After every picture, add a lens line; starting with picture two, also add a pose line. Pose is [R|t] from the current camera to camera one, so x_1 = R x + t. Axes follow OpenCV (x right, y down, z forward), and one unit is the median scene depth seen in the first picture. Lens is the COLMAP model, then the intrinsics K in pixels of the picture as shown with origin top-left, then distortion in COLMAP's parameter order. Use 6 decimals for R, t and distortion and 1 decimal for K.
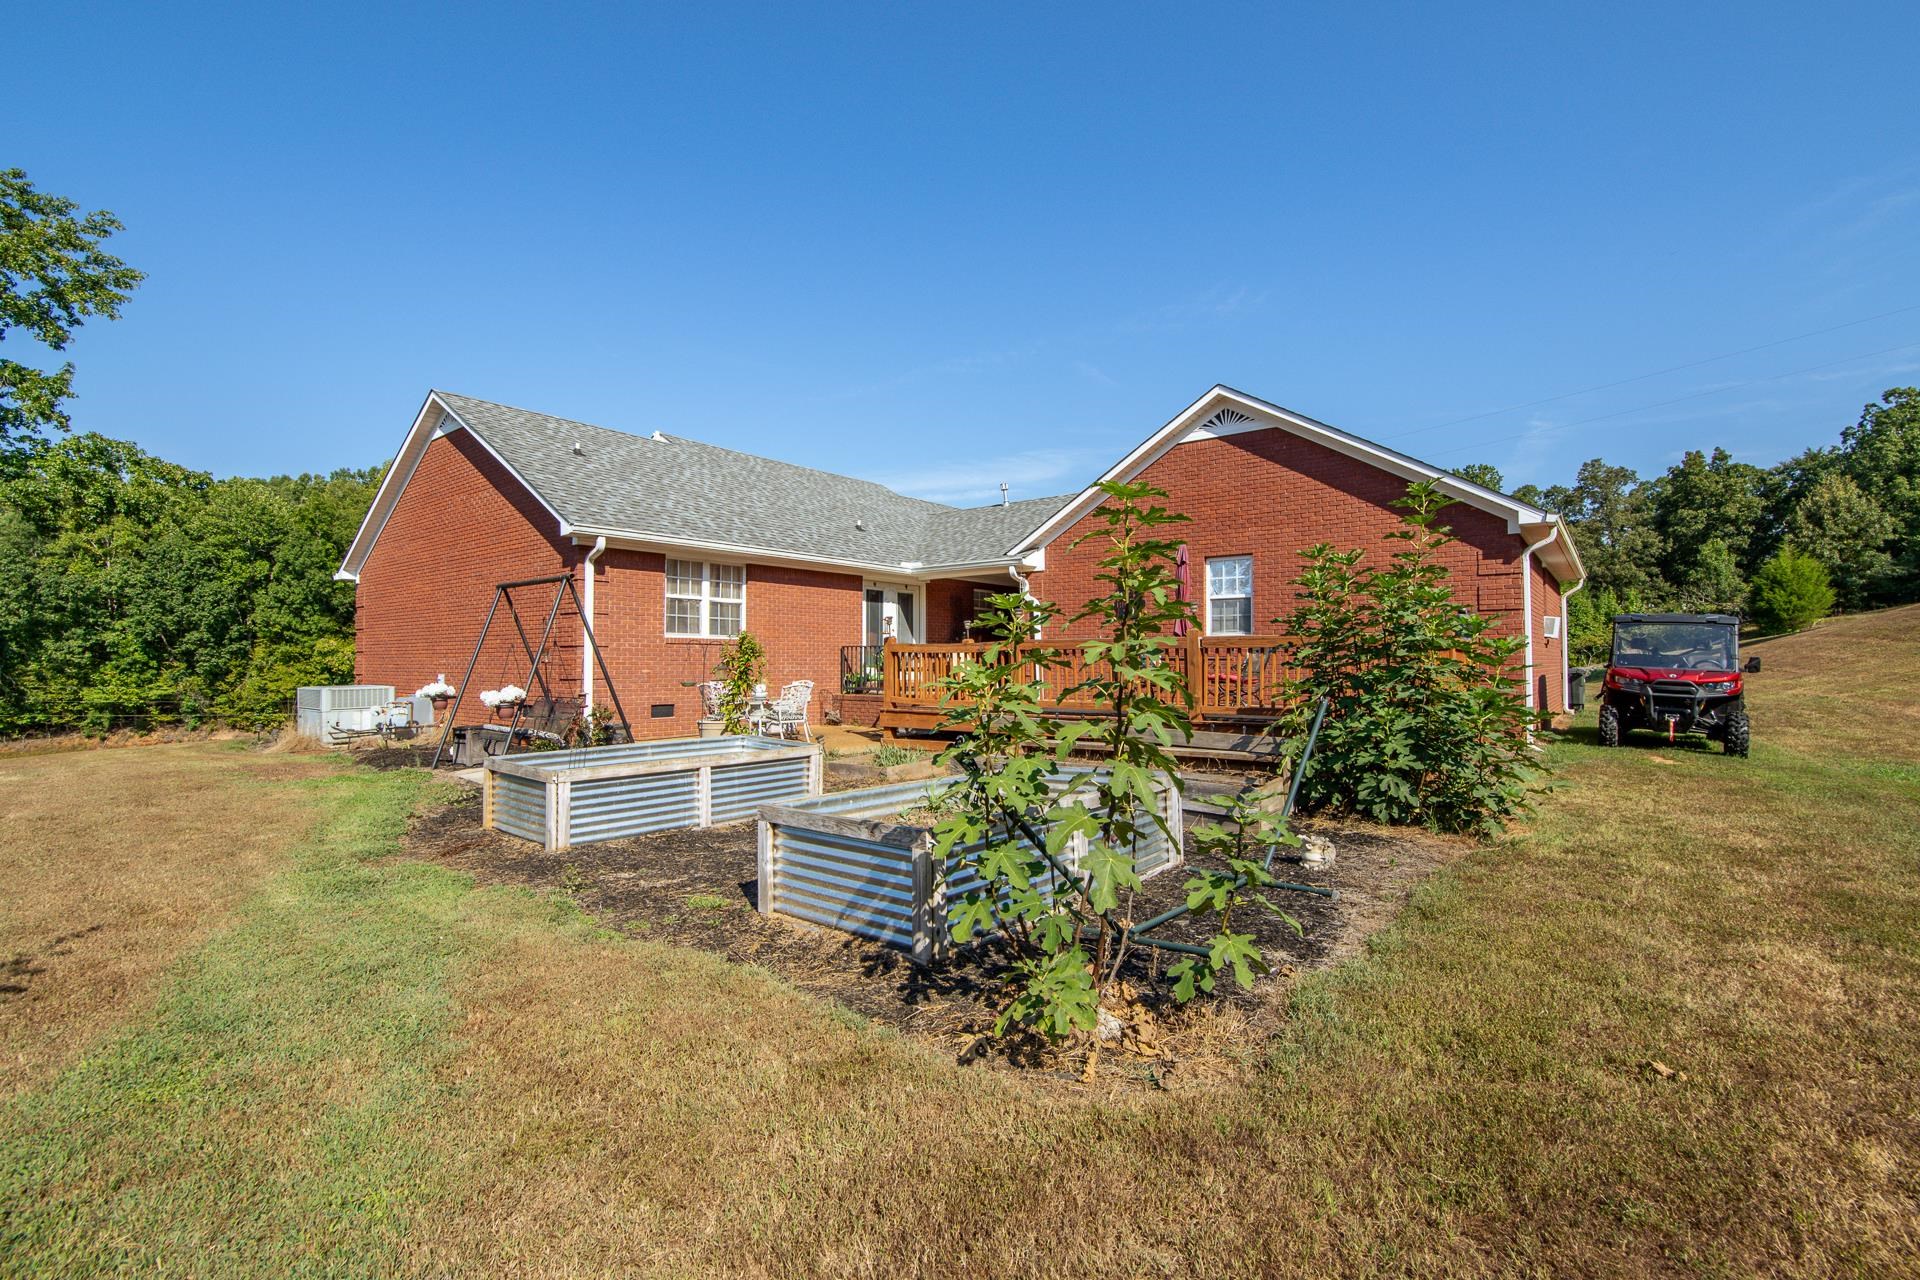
lens RADIAL K [[867.2, 0, 943.5], [0, 867.2, 633.0], [0, 0, 1]] dist [-0.030666, 0.006118]
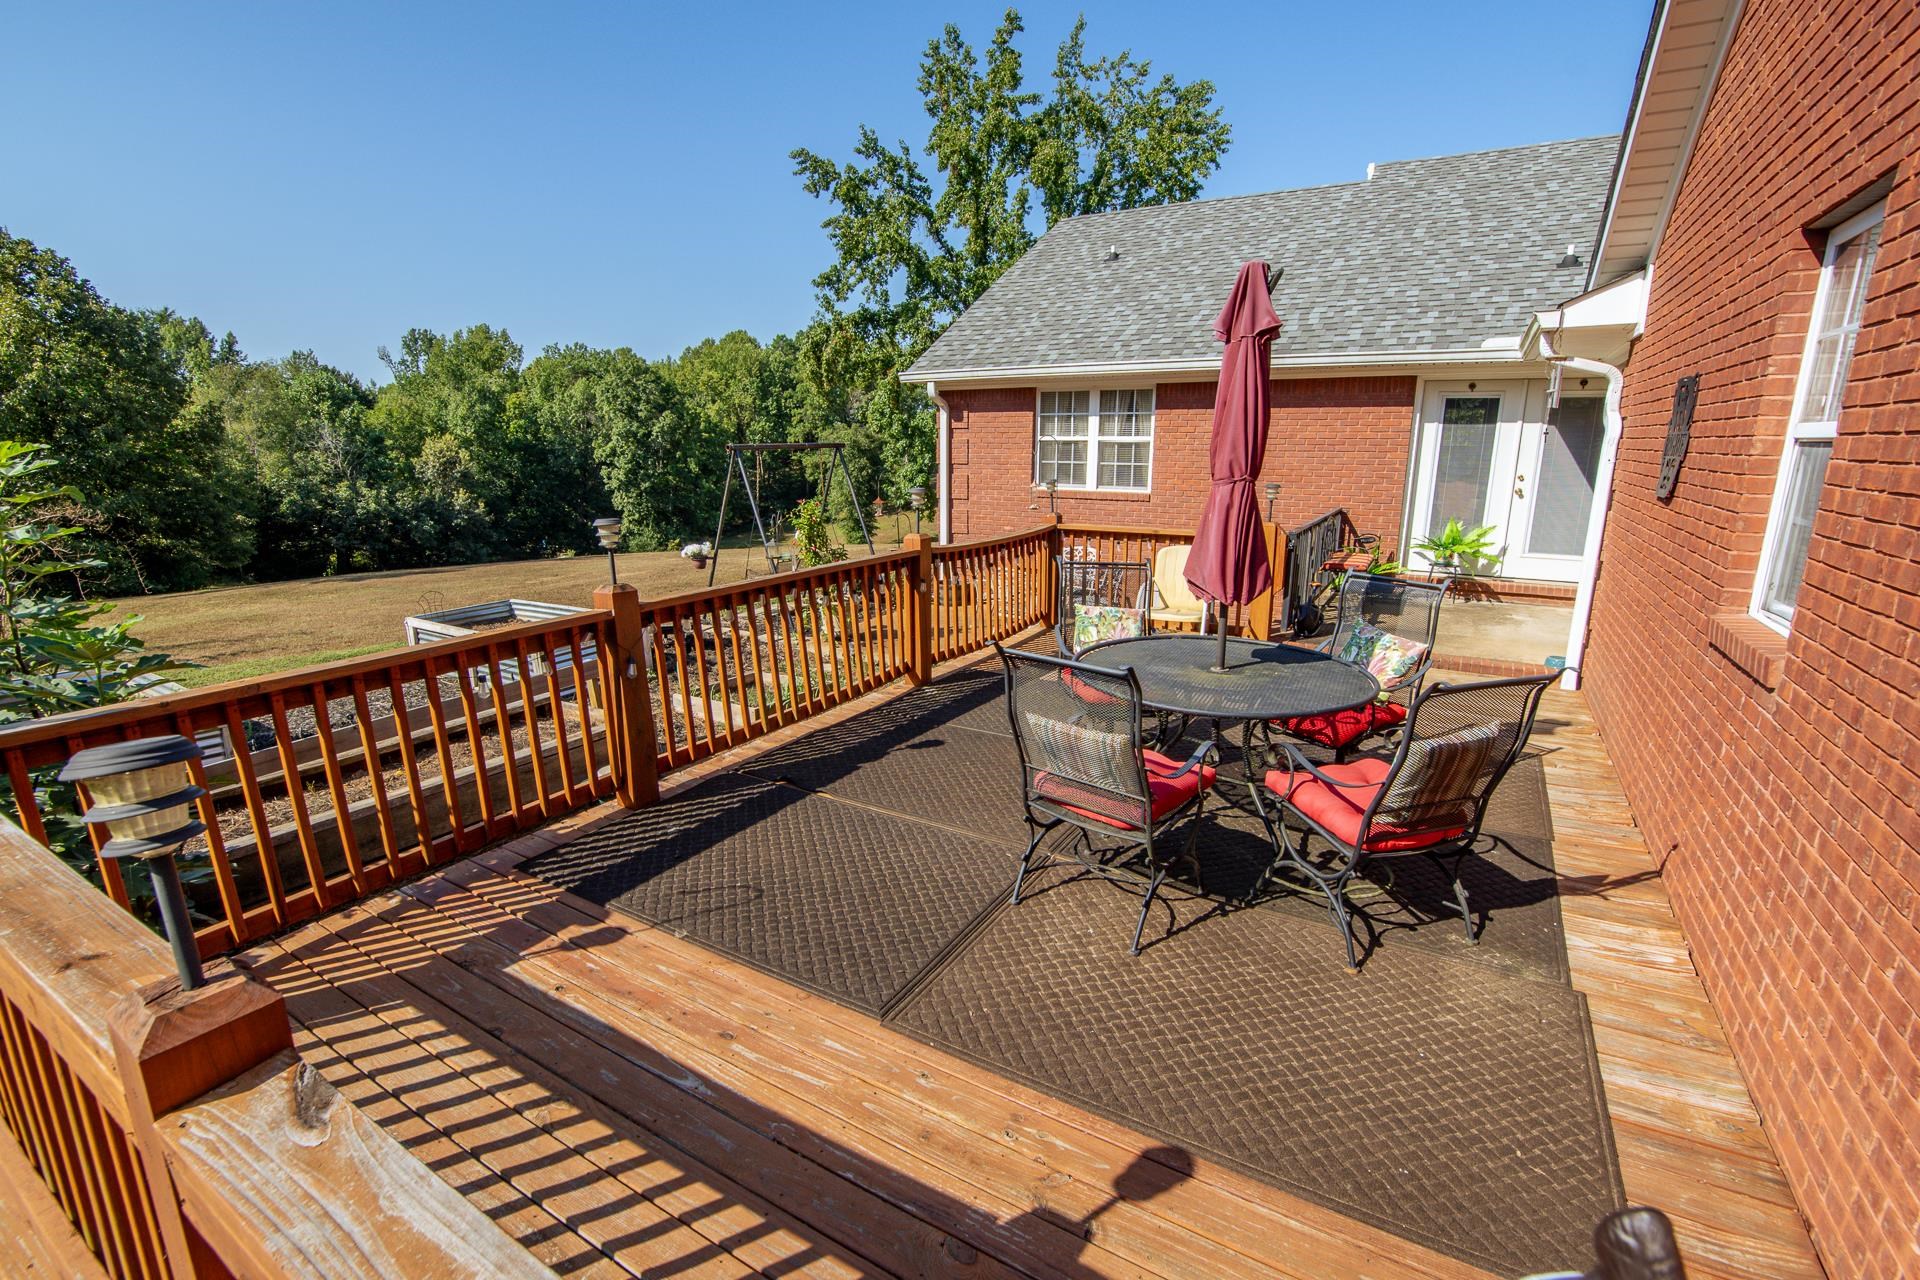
lens RADIAL K [[867.2, 0, 949.9], [0, 867.2, 647.8], [0, 0, 1]] dist [-0.030666, 0.006118]
pose [[0.146033, 0.231593, -0.961789, 0.077403], [0.037794, 0.970196, 0.239356, -0.007605], [0.988558, -0.071304, 0.132927, 0.118709]]
